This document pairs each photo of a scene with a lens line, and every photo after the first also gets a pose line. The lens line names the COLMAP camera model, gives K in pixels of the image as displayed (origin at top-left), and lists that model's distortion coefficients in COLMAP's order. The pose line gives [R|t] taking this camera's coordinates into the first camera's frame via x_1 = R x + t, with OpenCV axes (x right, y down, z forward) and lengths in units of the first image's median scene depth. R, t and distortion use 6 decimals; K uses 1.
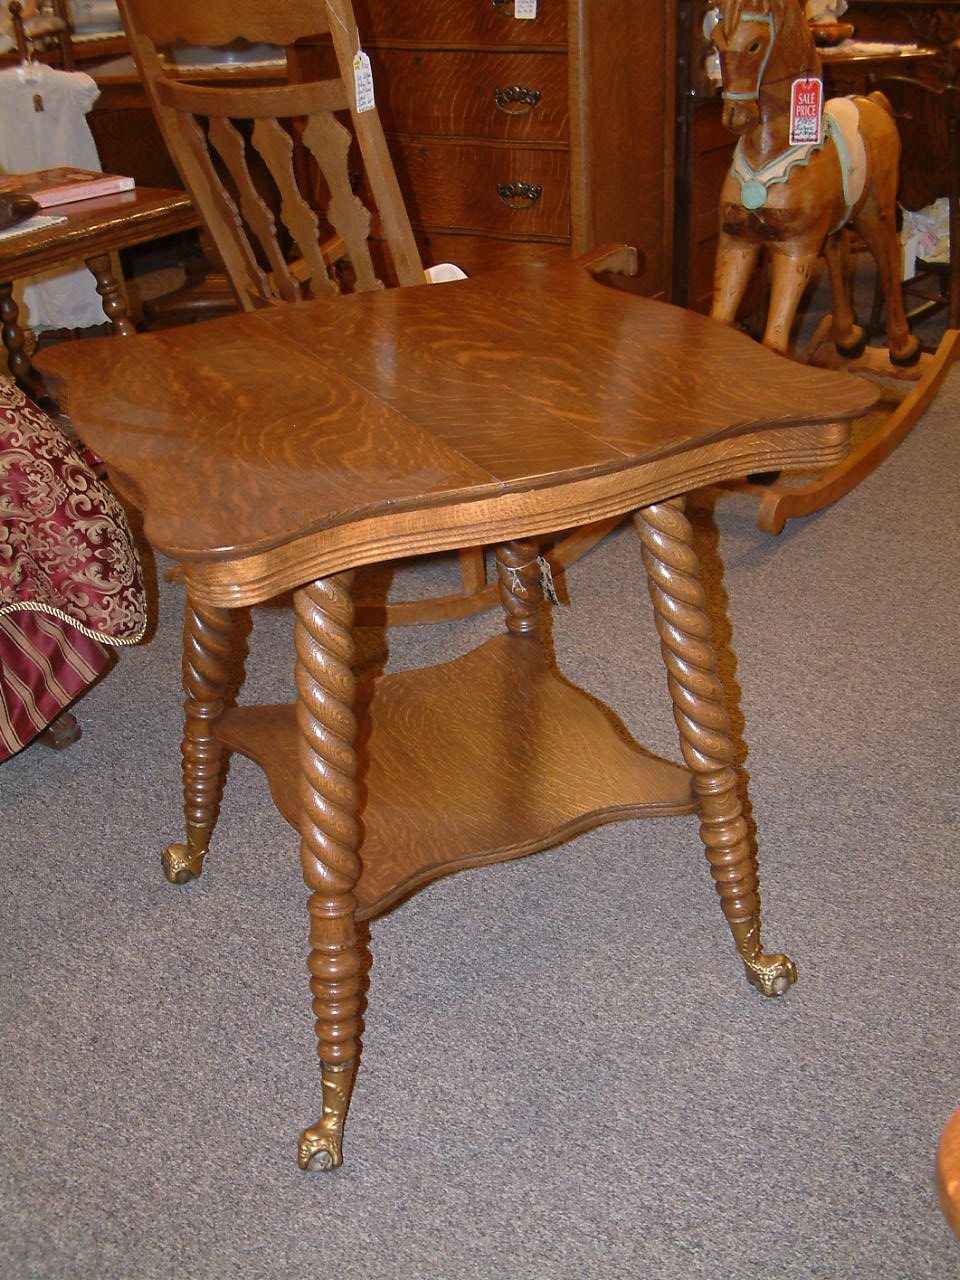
lens RADIAL K [[1455.2, 0, 490.2], [0, 1455.2, 644.8], [0, 0, 1]] dist [-0.125949, 0.000000]
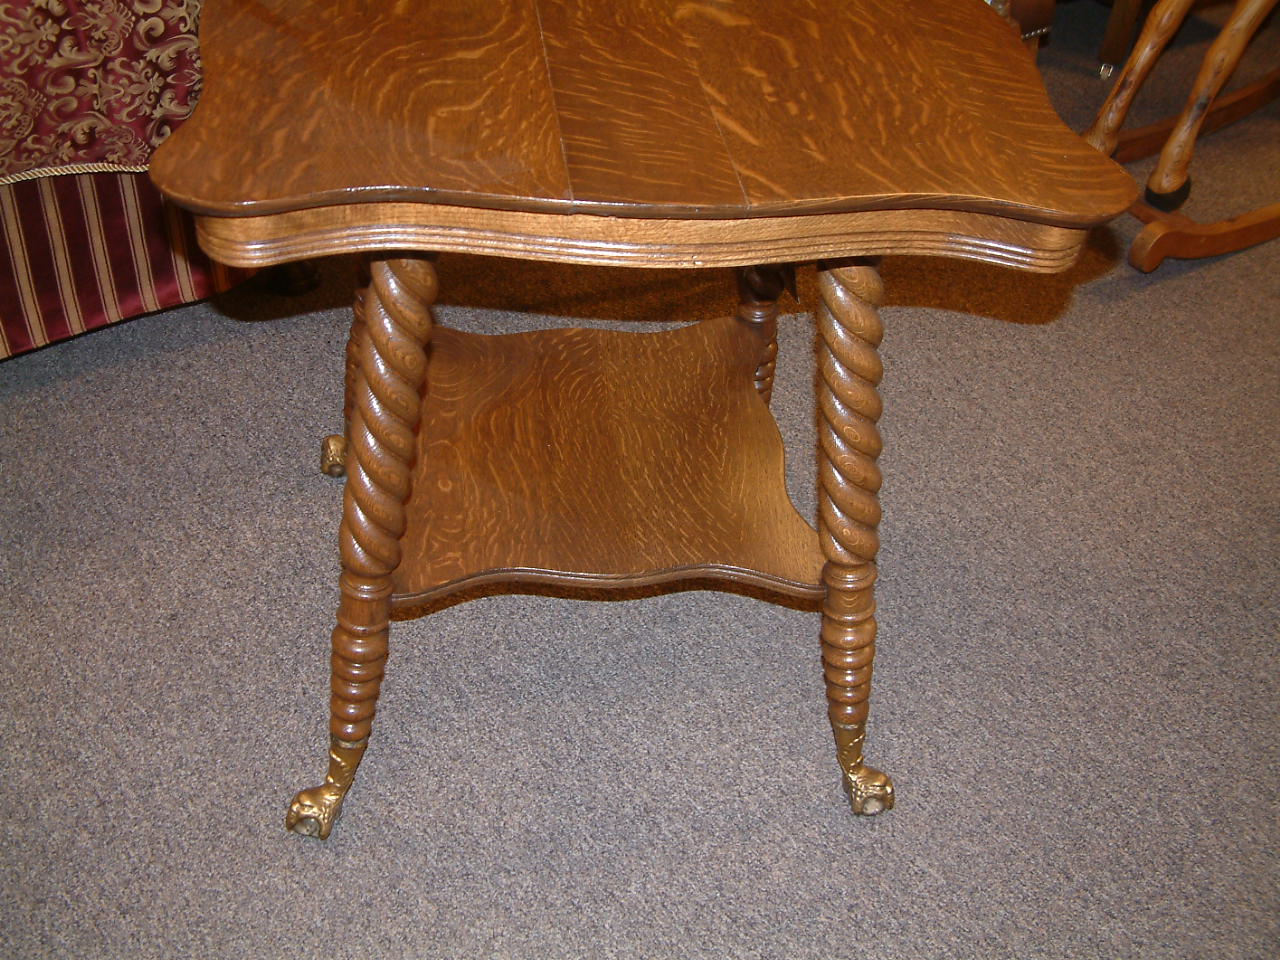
lens RADIAL K [[1455.2, 0, 632.5], [0, 1455.2, 471.9], [0, 0, 1]] dist [-0.125949, 0.000000]
pose [[0.935669, 0.300396, -0.185165, 0.181881], [-0.259531, 0.941339, 0.215697, -0.118018], [0.239098, -0.153764, 0.958743, 0.165913]]
